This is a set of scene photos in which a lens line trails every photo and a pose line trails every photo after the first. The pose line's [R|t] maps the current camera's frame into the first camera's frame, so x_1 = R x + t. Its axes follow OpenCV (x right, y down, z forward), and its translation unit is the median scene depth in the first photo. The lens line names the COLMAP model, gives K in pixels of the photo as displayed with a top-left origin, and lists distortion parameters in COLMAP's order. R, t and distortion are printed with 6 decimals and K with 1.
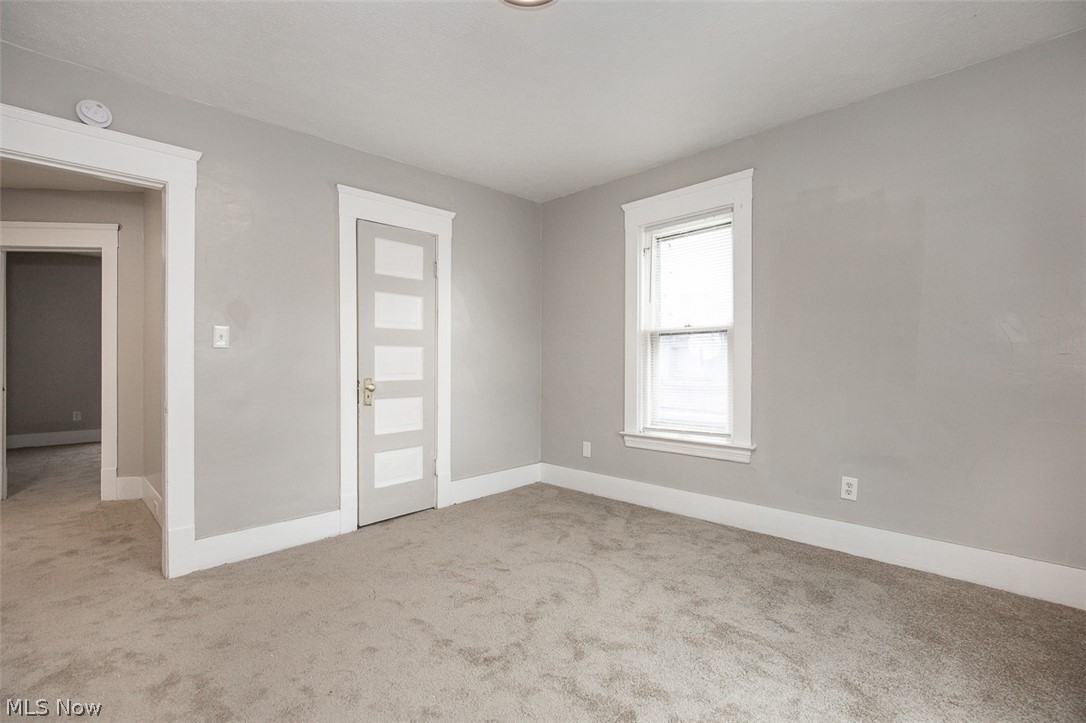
lens RADIAL K [[501.2, 0, 540.0], [0, 501.2, 361.6], [0, 0, 1]] dist [-0.007740, 0.001899]
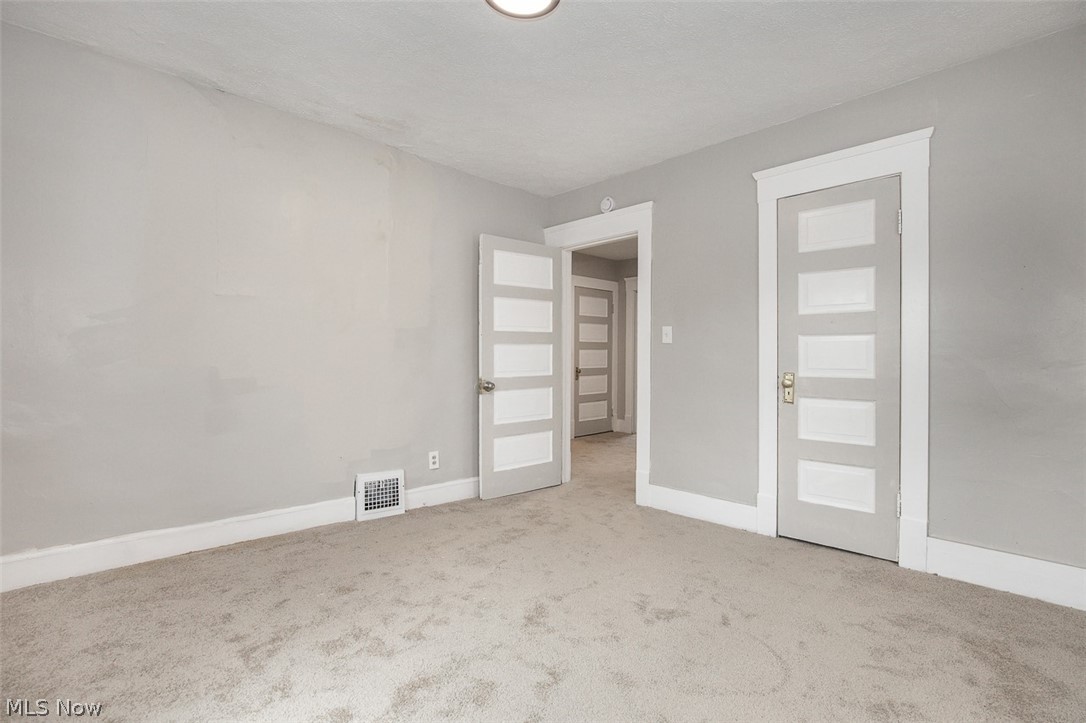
lens RADIAL K [[501.2, 0, 543.3], [0, 501.2, 353.3], [0, 0, 1]] dist [-0.007740, 0.001899]
pose [[-0.011641, -0.009950, -0.999883, 0.535124], [-0.010216, 0.999899, -0.009831, 0.011563], [0.999880, 0.010100, -0.011742, 0.554185]]
